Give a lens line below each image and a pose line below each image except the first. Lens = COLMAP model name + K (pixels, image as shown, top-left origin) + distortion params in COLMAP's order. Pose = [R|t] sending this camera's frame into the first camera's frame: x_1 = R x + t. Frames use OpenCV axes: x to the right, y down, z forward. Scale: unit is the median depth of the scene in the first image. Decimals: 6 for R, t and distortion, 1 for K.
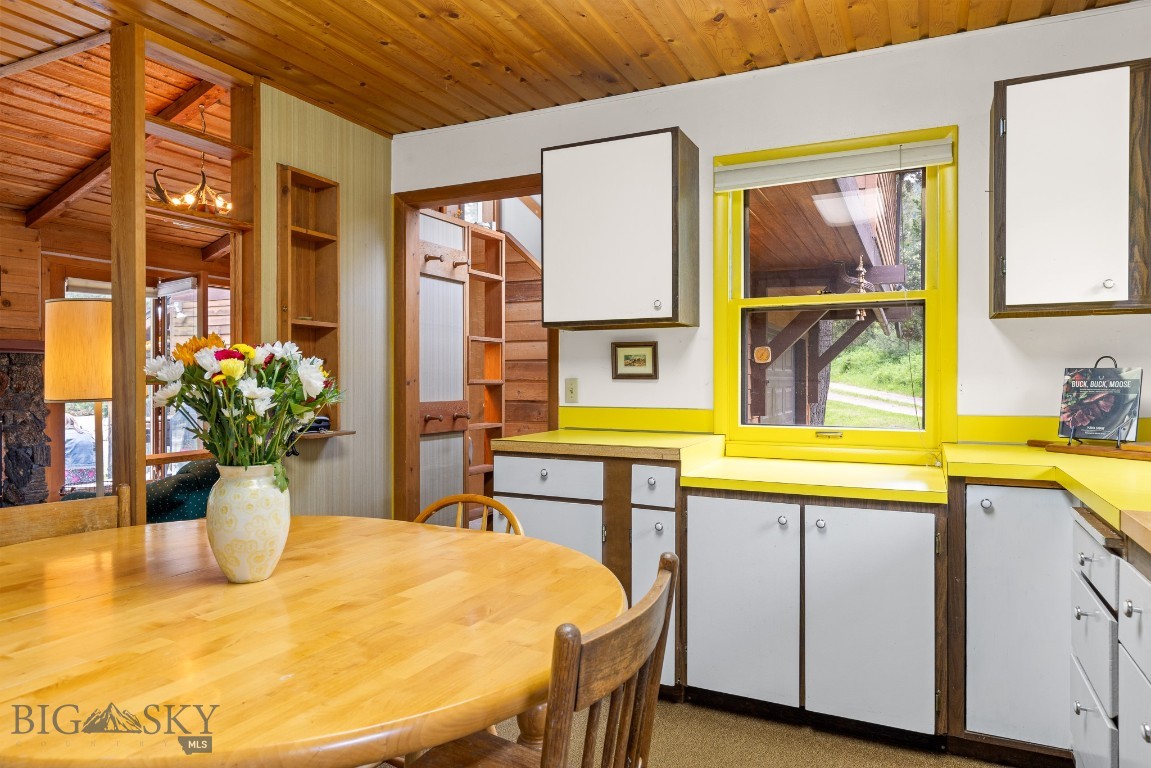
lens RADIAL K [[731.6, 0, 576.8], [0, 731.6, 381.7], [0, 0, 1]] dist [0.000395, -0.000037]
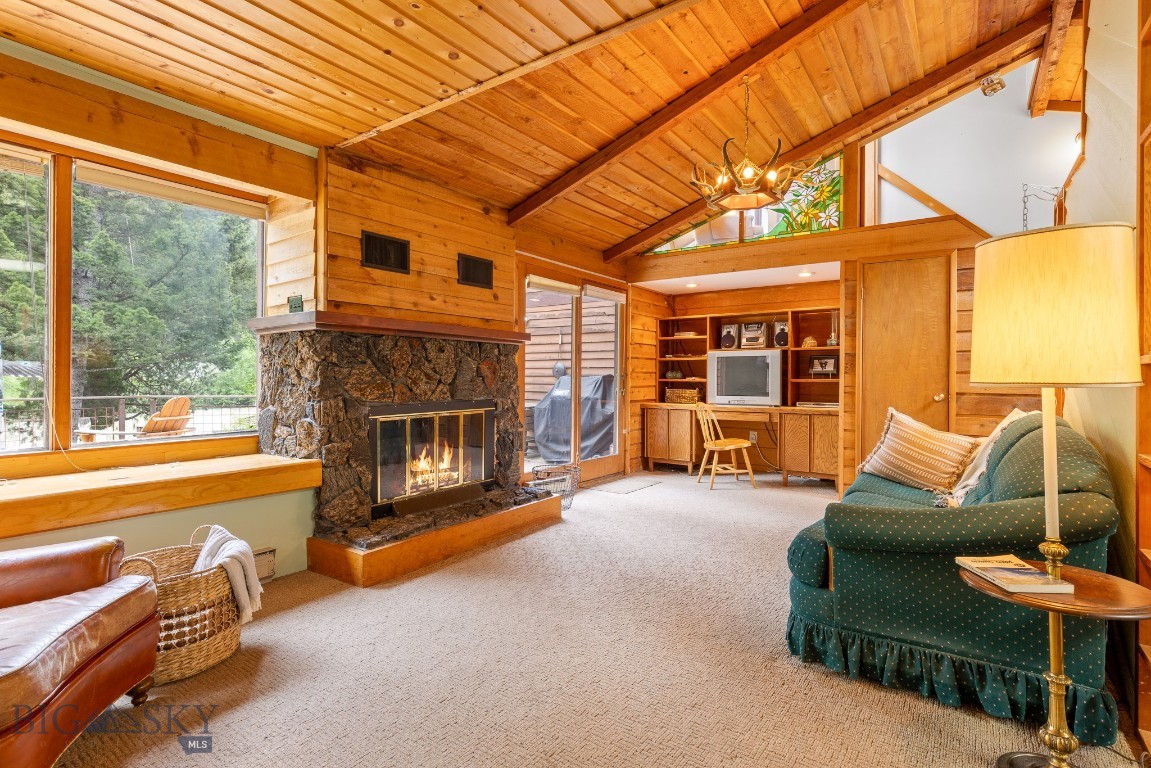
lens RADIAL K [[555.0, 0, 578.6], [0, 555.0, 379.6], [0, 0, 1]] dist [0.000773, 0.001376]
pose [[0.986226, 0.006327, -0.165281, -0.523600], [-0.006113, 0.999980, 0.001803, 0.010337], [0.165289, -0.000768, 0.986245, 0.225563]]
